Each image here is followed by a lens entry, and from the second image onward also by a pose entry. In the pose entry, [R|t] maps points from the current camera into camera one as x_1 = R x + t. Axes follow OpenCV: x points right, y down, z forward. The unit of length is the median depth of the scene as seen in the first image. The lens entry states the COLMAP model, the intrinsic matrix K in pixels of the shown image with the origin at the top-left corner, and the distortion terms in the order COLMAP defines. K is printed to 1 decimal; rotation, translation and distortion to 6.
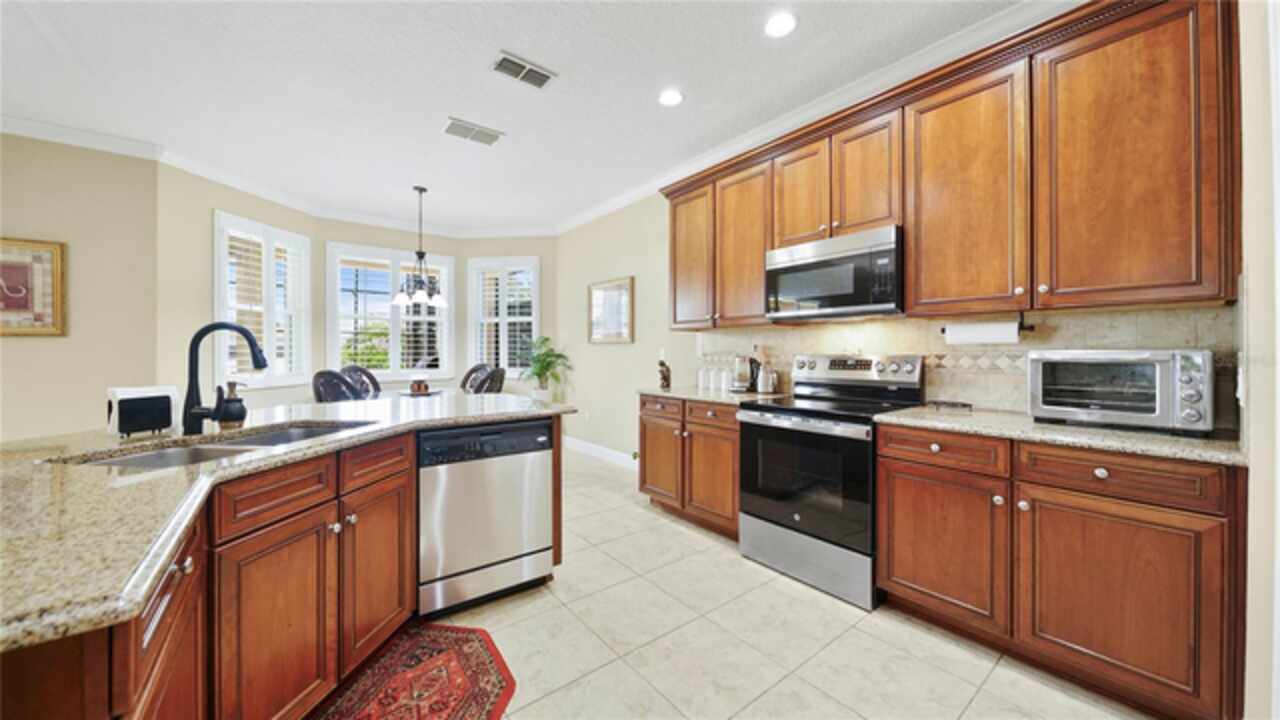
lens RADIAL K [[446.2, 0, 634.4], [0, 446.2, 351.1], [0, 0, 1]] dist [-0.004735, -0.000638]
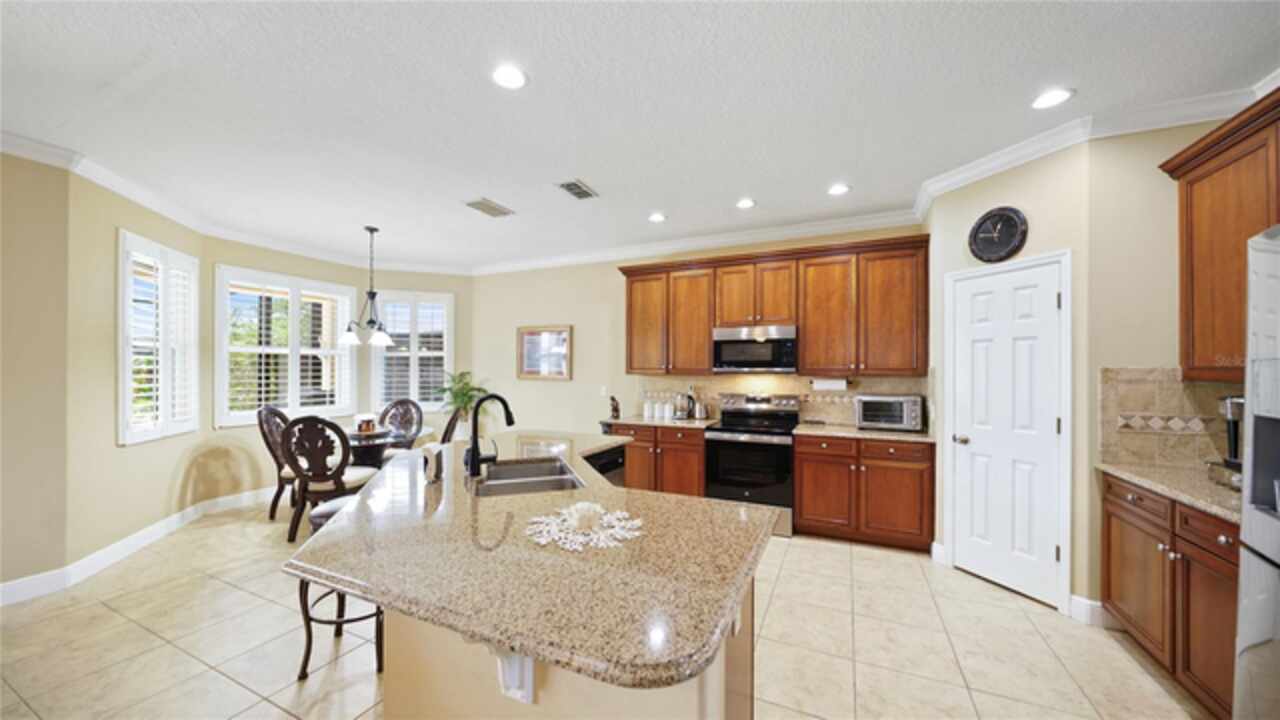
lens RADIAL K [[446.2, 0, 634.5], [0, 446.2, 368.5], [0, 0, 1]] dist [-0.004735, -0.000638]
pose [[0.891181, 0.002930, 0.453638, -0.645552], [-0.002744, 0.999996, -0.001069, -0.080431], [-0.453639, -0.000292, 0.891185, -0.254748]]
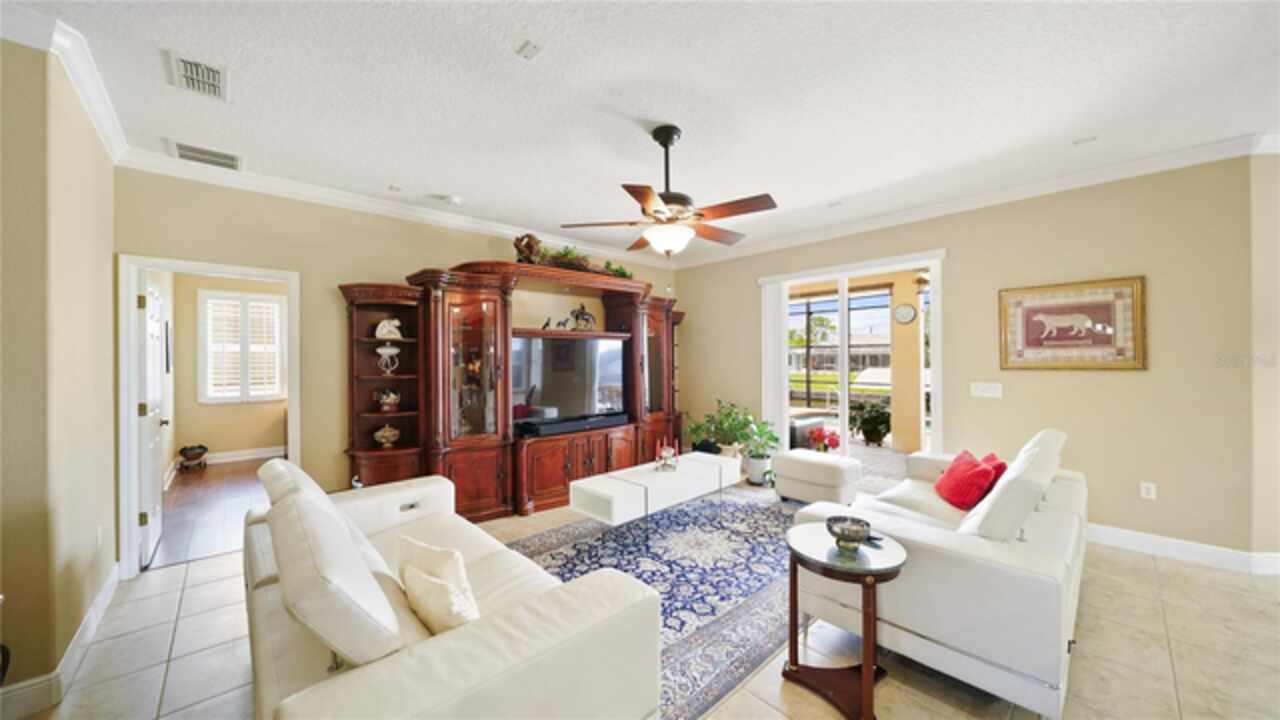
lens RADIAL K [[446.2, 0, 640.5], [0, 446.2, 357.6], [0, 0, 1]] dist [-0.004735, -0.000638]
pose [[0.085277, -0.000305, -0.996357, -0.457887], [0.008440, 0.999964, 0.000416, -0.081892], [0.996322, -0.008445, 0.085276, -0.238778]]
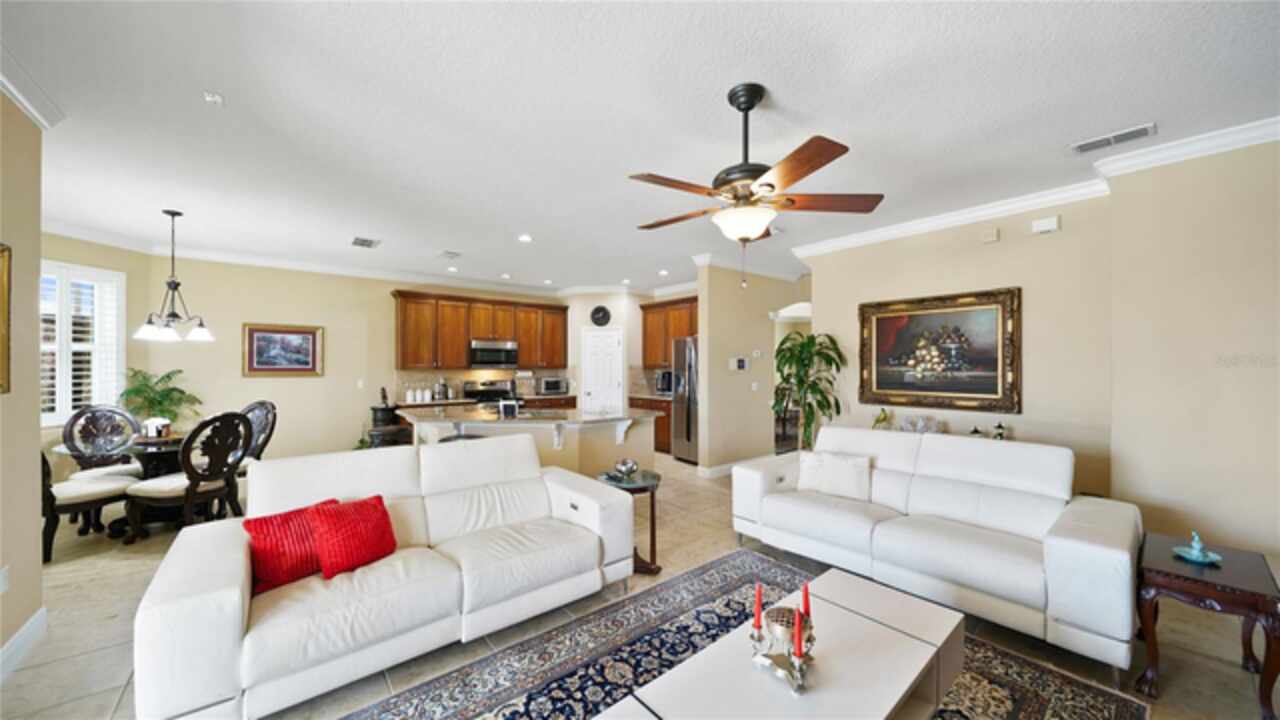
lens RADIAL K [[446.2, 0, 641.4], [0, 446.2, 368.2], [0, 0, 1]] dist [-0.004735, -0.000638]
pose [[-0.035491, -0.006088, 0.999351, -2.244943], [-0.000222, 0.999981, 0.006084, -0.083149], [-0.999370, -0.000006, -0.035492, 0.128018]]
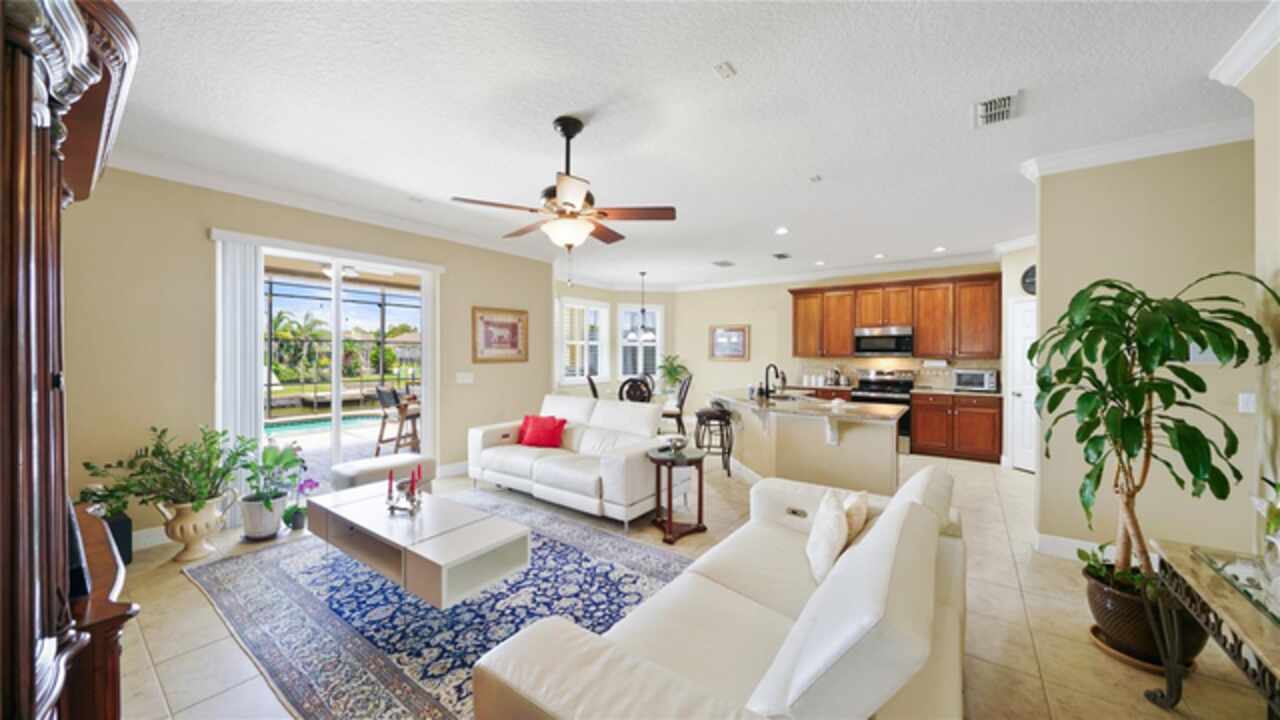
lens RADIAL K [[446.2, 0, 629.1], [0, 446.2, 352.6], [0, 0, 1]] dist [-0.004735, -0.000638]
pose [[0.965433, 0.003354, 0.260631, -1.567261], [-0.003384, 0.999994, -0.000336, -0.082226], [-0.260631, -0.000557, 0.965438, -1.075620]]
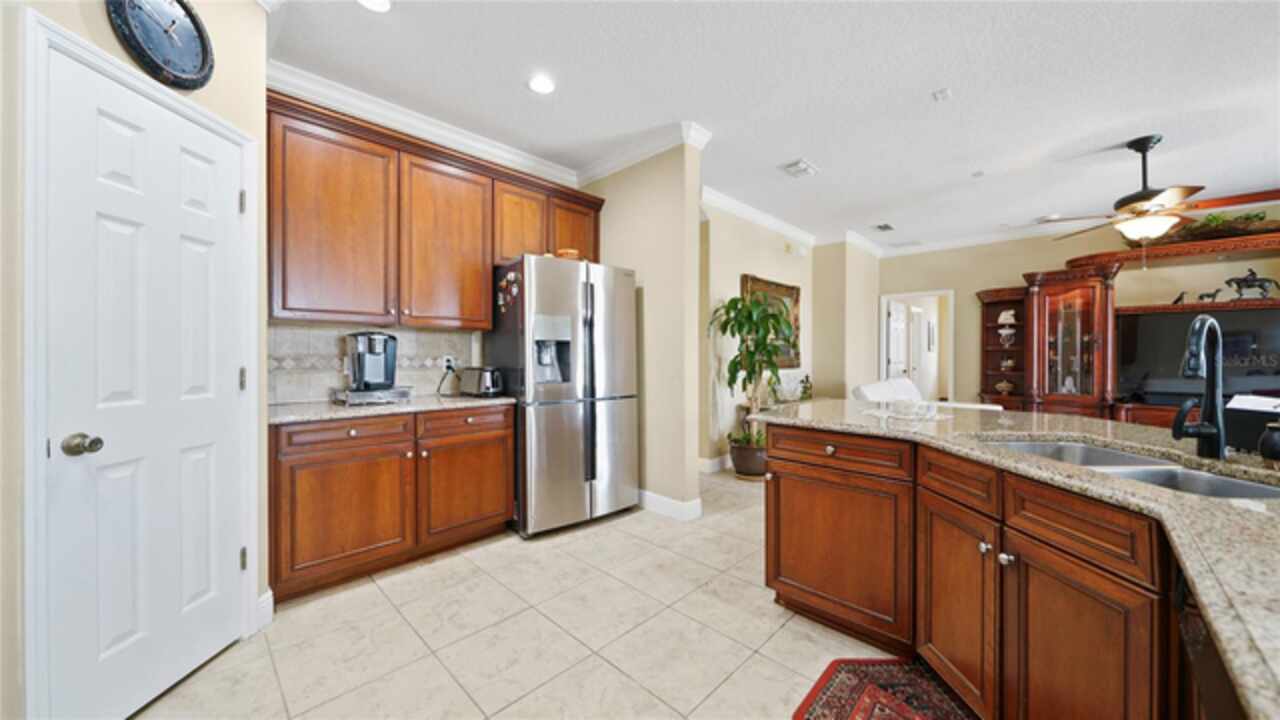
lens RADIAL K [[446.2, 0, 637.7], [0, 446.2, 356.9], [0, 0, 1]] dist [-0.004735, -0.000638]
pose [[-0.990732, 0.000594, -0.135828, 0.077570], [0.000179, 0.999995, 0.003065, 0.001671], [0.135829, 0.003012, -0.990728, 0.901039]]
